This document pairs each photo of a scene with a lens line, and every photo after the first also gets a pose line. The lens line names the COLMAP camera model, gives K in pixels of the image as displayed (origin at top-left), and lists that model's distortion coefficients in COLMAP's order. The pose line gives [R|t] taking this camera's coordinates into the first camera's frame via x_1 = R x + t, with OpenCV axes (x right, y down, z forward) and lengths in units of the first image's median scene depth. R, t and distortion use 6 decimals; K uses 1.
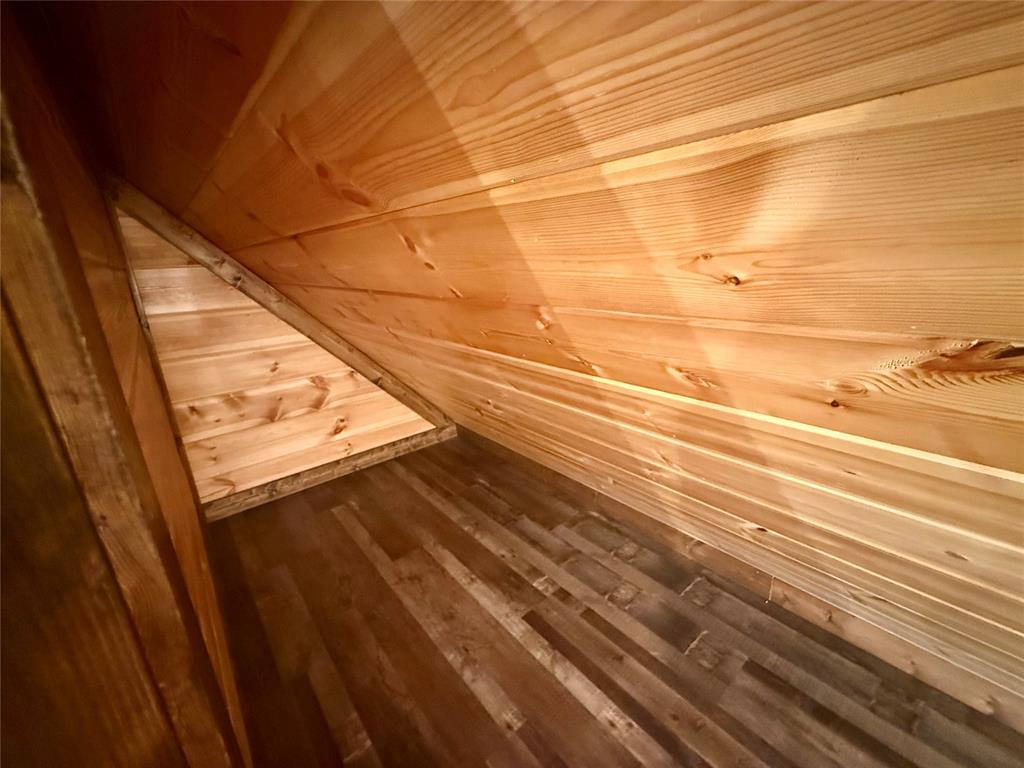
lens RADIAL K [[407.1, 0, 509.7], [0, 407.1, 385.7], [0, 0, 1]] dist [-0.002907, 0.000386]
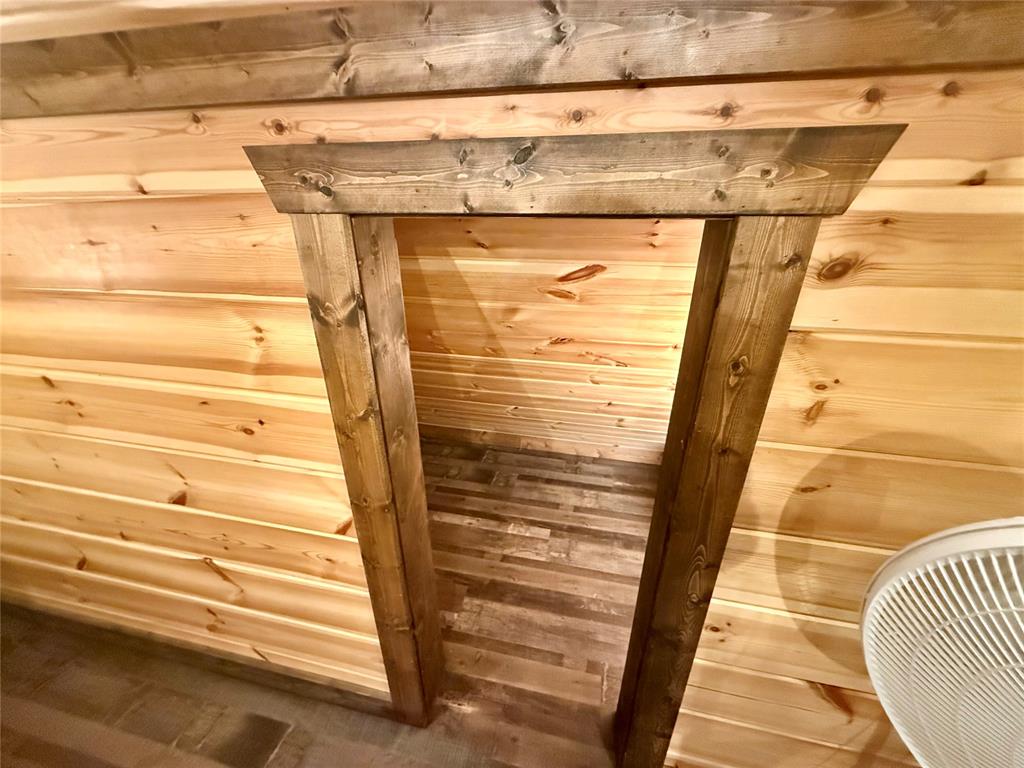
lens RADIAL K [[407.1, 0, 509.4], [0, 407.1, 384.6], [0, 0, 1]] dist [-0.002907, 0.000386]
pose [[0.798097, -0.219503, 0.561123, -0.546318], [0.153646, 0.974634, 0.162730, -0.115980], [-0.582610, -0.043660, 0.811578, -0.672506]]
